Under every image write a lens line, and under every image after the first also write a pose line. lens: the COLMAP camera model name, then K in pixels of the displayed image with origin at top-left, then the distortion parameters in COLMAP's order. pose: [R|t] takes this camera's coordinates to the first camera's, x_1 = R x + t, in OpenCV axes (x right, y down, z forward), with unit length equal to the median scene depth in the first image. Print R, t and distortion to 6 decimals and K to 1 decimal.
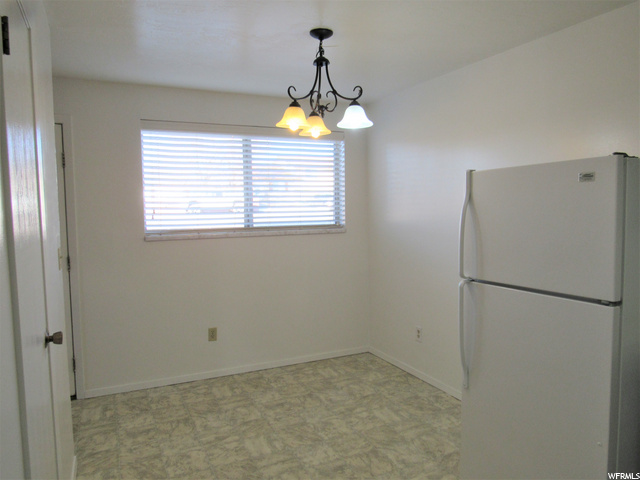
lens RADIAL K [[470.7, 0, 320.0], [0, 470.7, 240.0], [0, 0, 1]] dist [-0.020747, -0.003180]
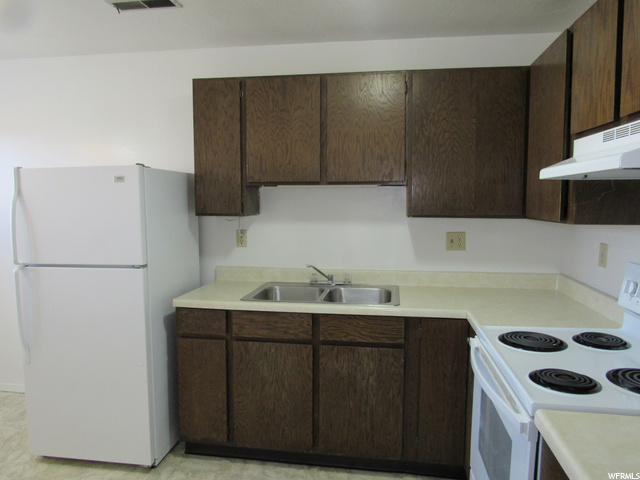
lens RADIAL K [[444.0, 0, 320.3], [0, 444.0, 251.7], [0, 0, 1]] dist [-0.081929, 0.005979]
pose [[0.547534, -0.063826, 0.834346, -0.179968], [0.041255, 0.997933, 0.049267, 0.038611], [-0.835766, 0.007445, 0.549035, -0.191776]]
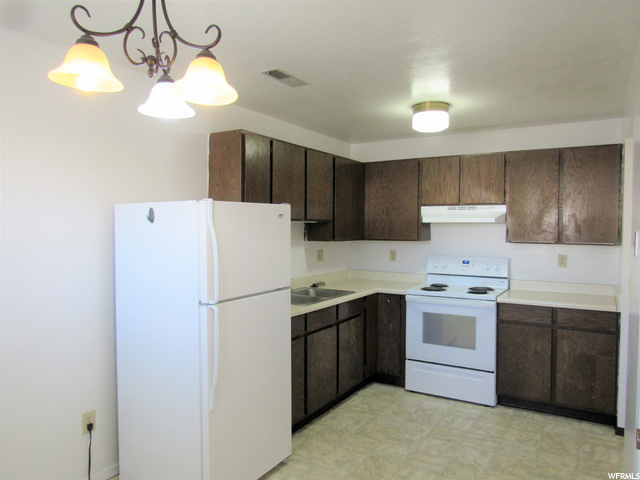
lens RADIAL K [[464.1, 0, 301.4], [0, 464.1, 274.4], [0, 0, 1]] dist [-0.038966, -0.002903]
pose [[-0.535254, -0.064374, 0.842235, -0.789856], [0.067586, 0.990631, 0.118668, -0.112191], [-0.841983, 0.120441, -0.525888, 1.700420]]
